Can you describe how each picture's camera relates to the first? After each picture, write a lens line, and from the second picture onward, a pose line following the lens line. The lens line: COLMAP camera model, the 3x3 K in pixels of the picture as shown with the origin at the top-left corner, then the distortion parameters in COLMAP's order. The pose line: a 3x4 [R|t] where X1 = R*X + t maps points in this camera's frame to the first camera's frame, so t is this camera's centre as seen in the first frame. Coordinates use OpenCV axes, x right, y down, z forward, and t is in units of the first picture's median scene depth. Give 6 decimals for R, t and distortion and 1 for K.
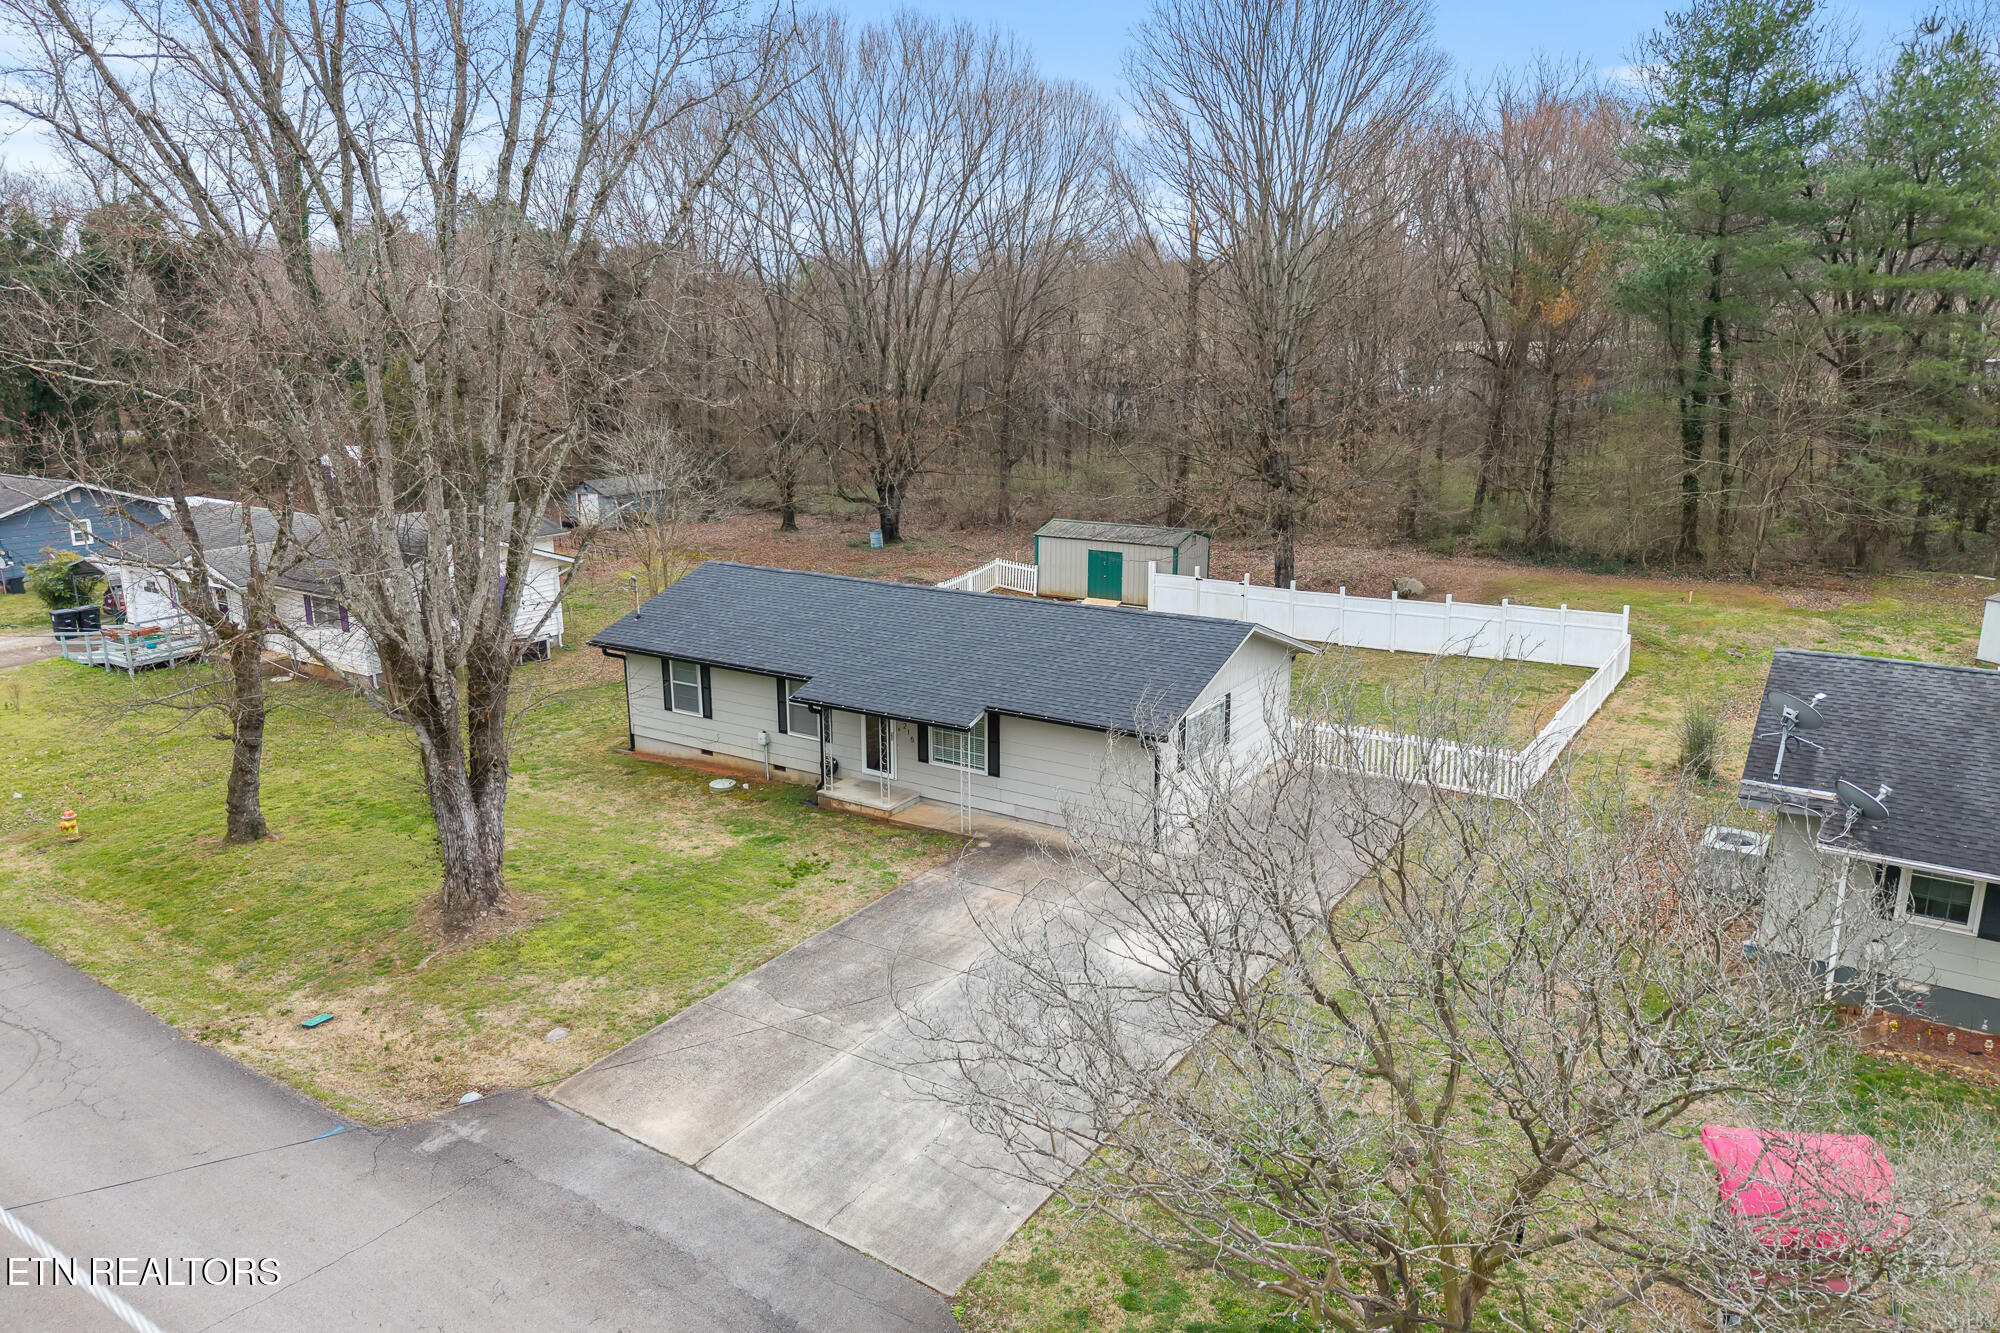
lens RADIAL K [[1313.7, 0, 978.9], [0, 1313.7, 647.7], [0, 0, 1]] dist [0.021001, -0.001472]
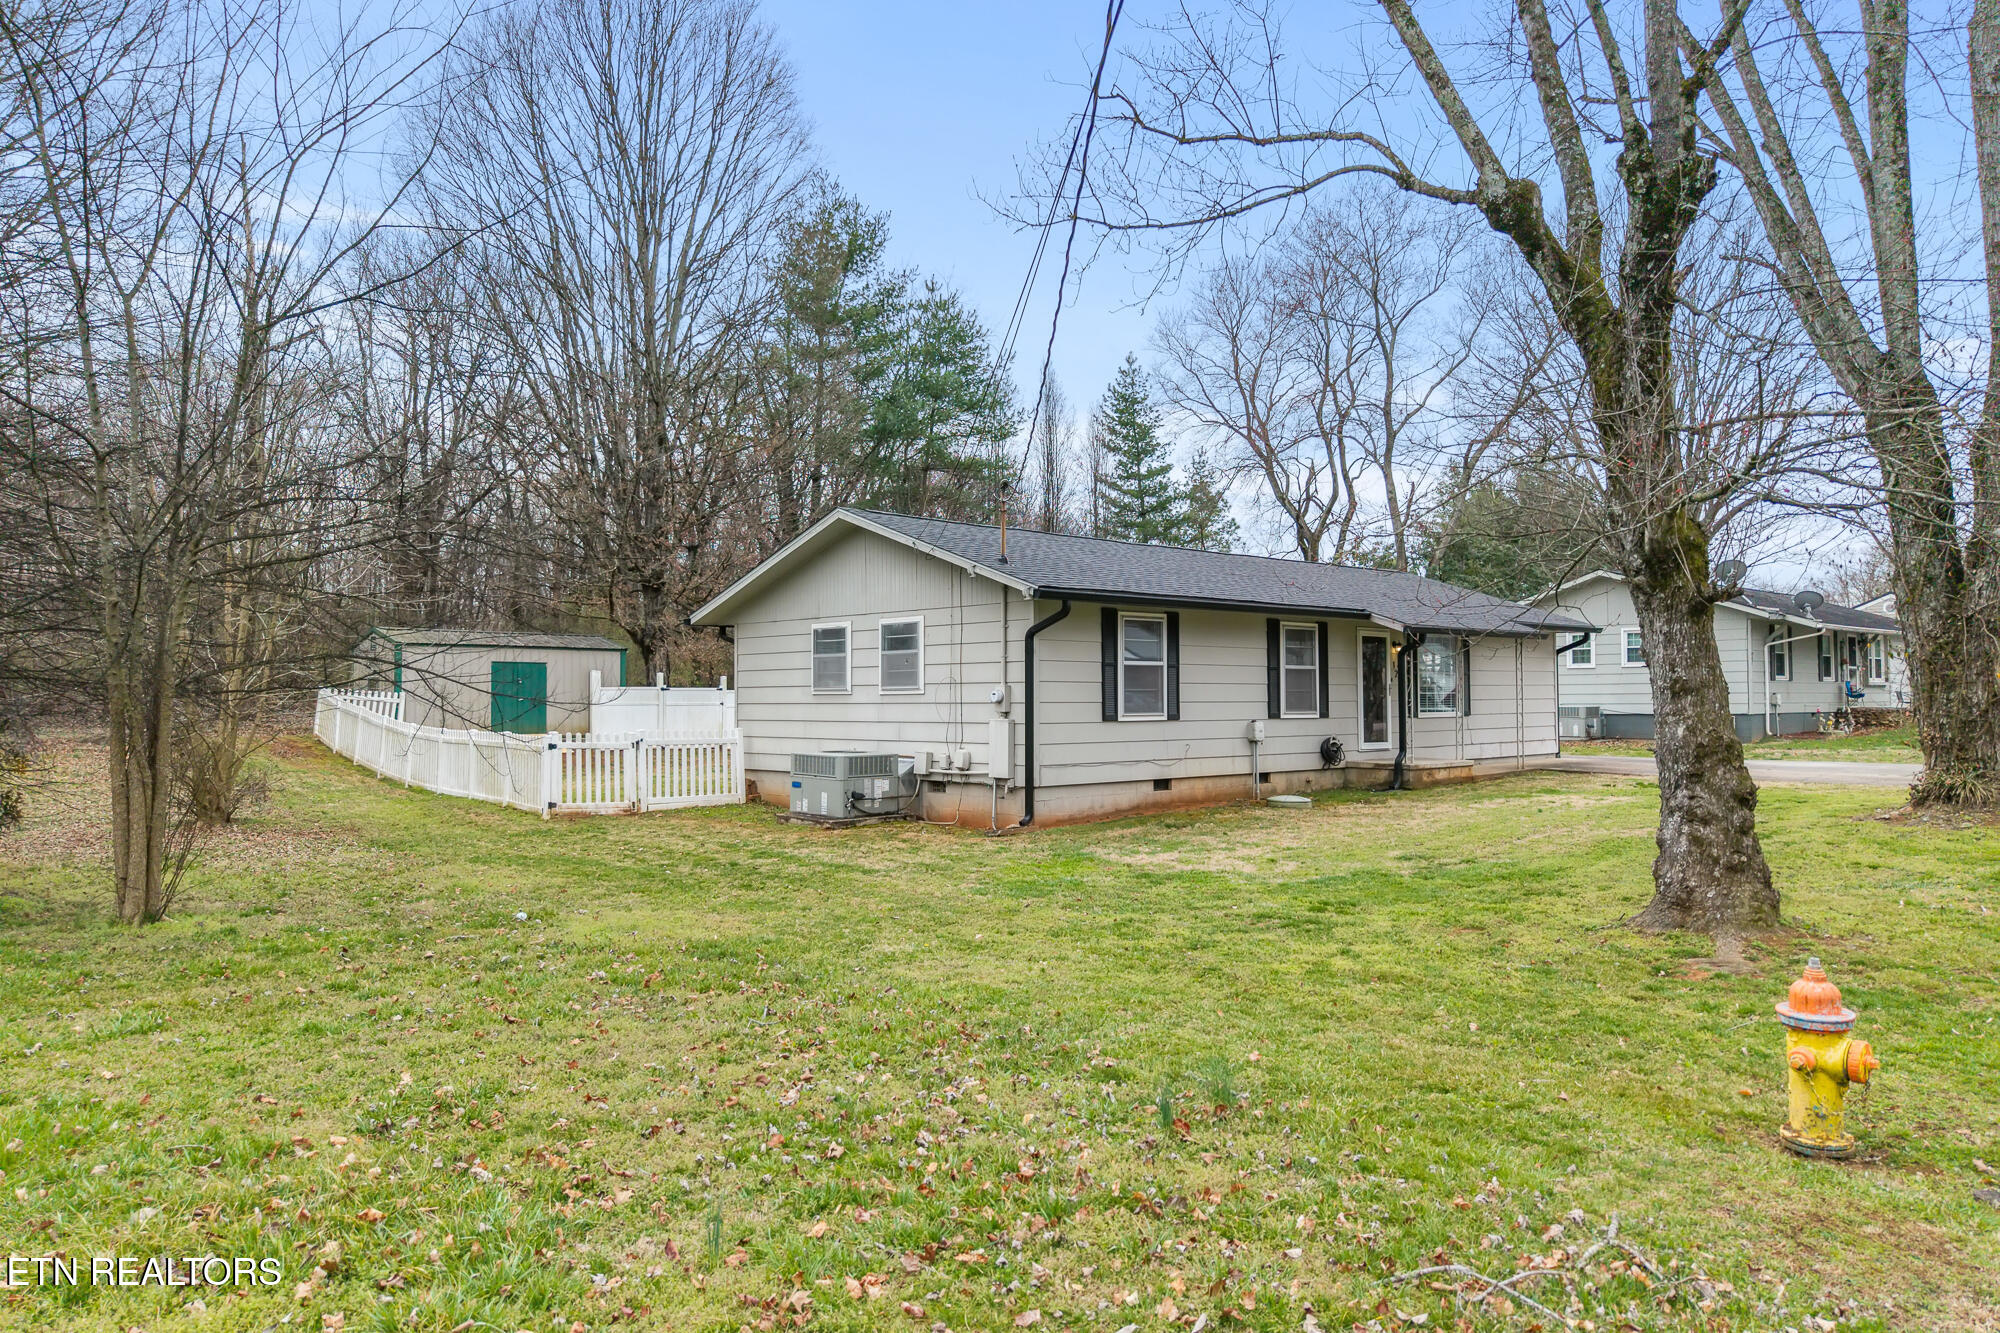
lens RADIAL K [[1366.8, 0, 1000.0], [0, 1366.8, 666.5], [0, 0, 1]] dist [0.023627, -0.033565]
pose [[0.215442, 0.040045, 0.975695, -0.881099], [0.218122, 0.971941, -0.088055, 0.073585], [-0.951844, 0.231791, 0.200662, 1.031904]]
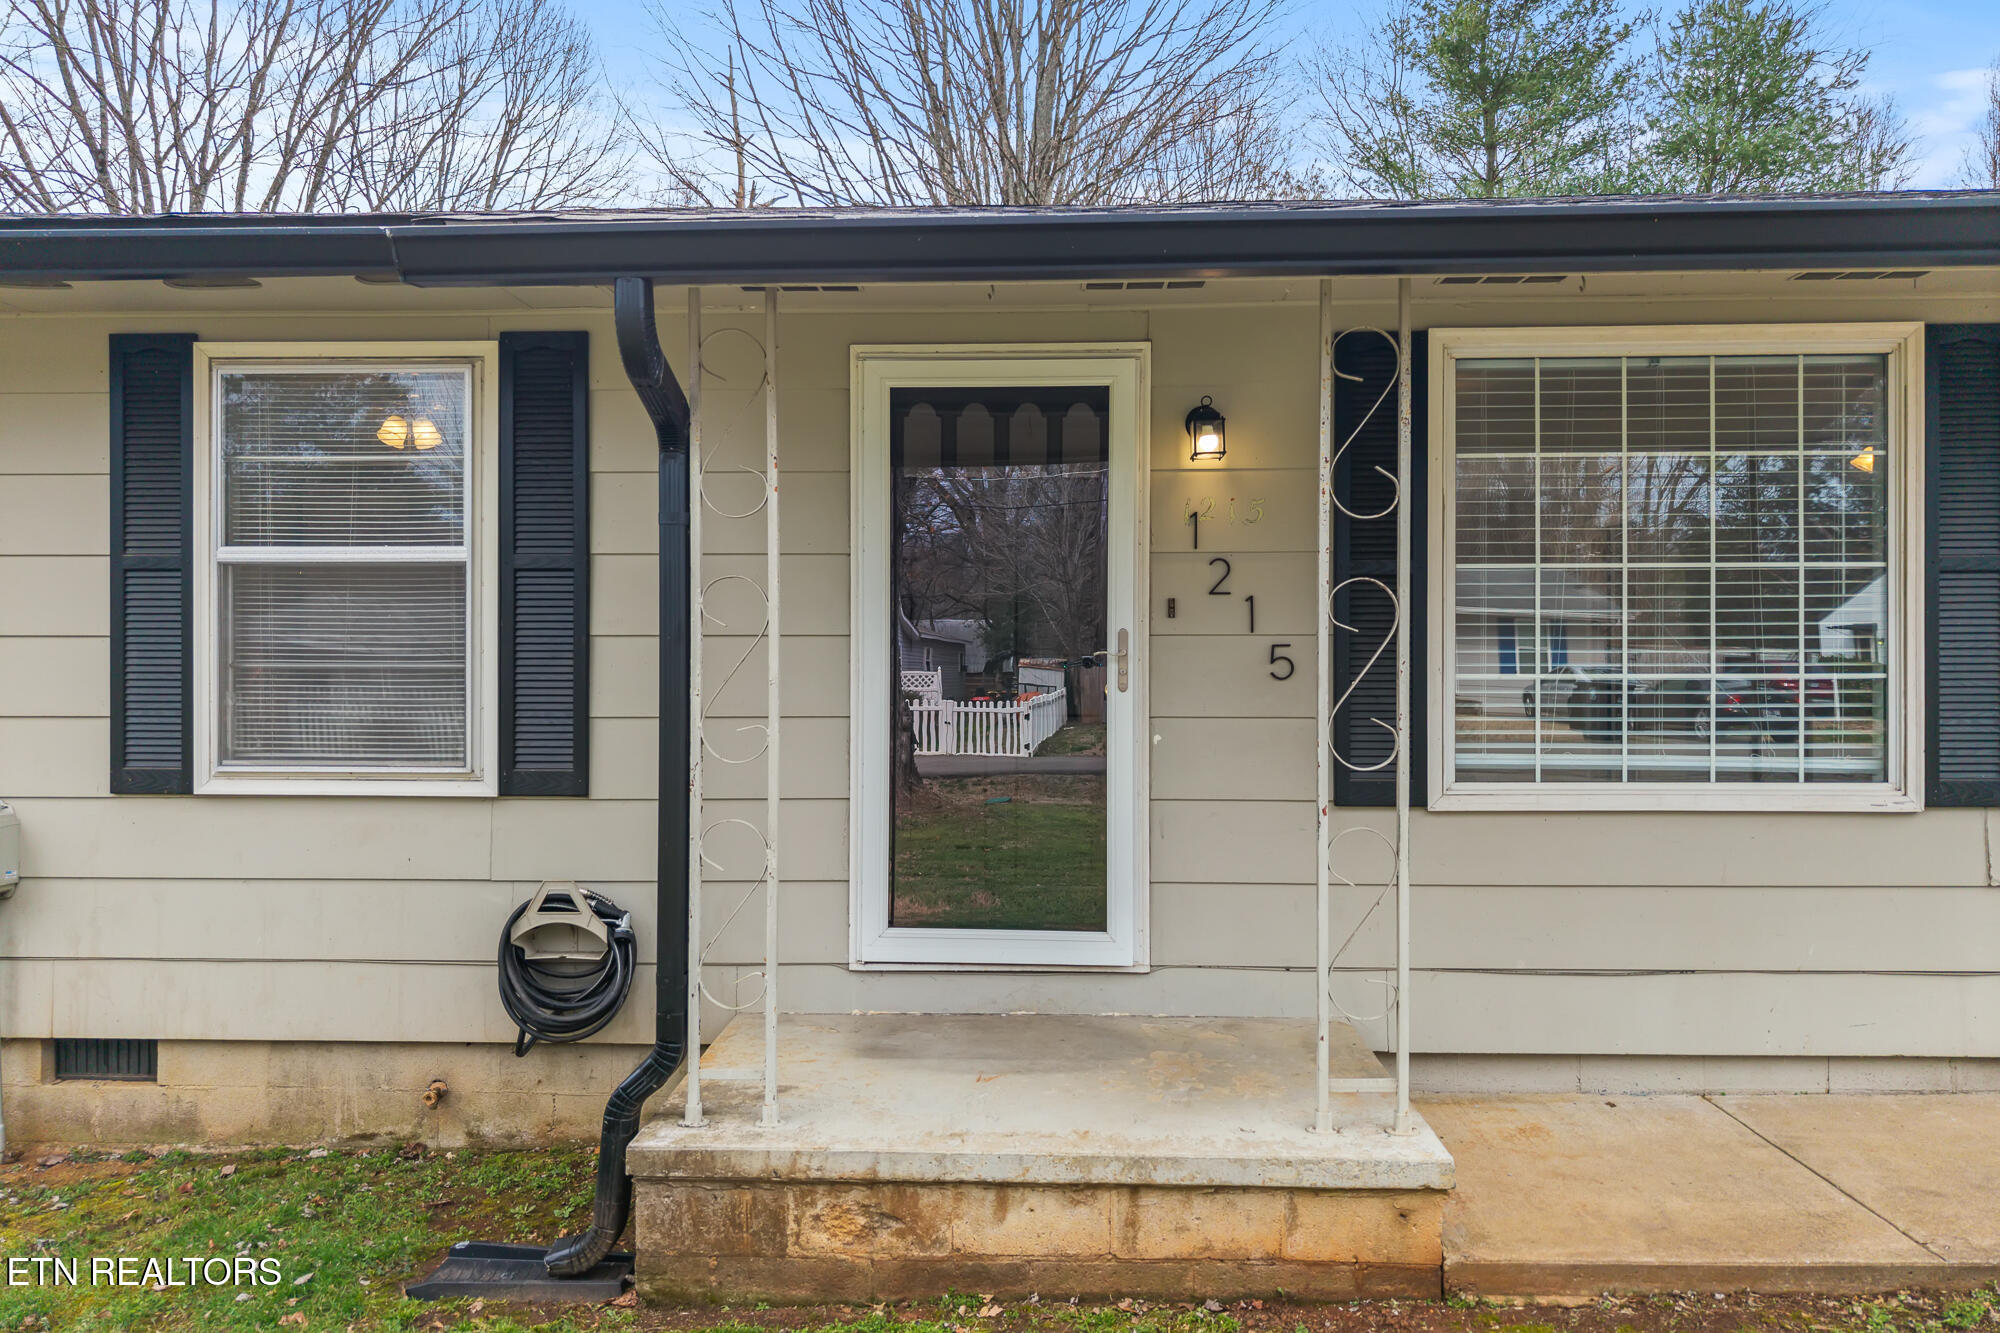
lens RADIAL K [[1366.8, 0, 1000.0], [0, 1366.8, 666.5], [0, 0, 1]] dist [0.023627, -0.033565]
pose [[0.856844, 0.006354, 0.515537, -0.153644], [0.106287, 0.976269, -0.188686, 0.093501], [-0.504501, 0.216470, 0.835835, 0.864753]]
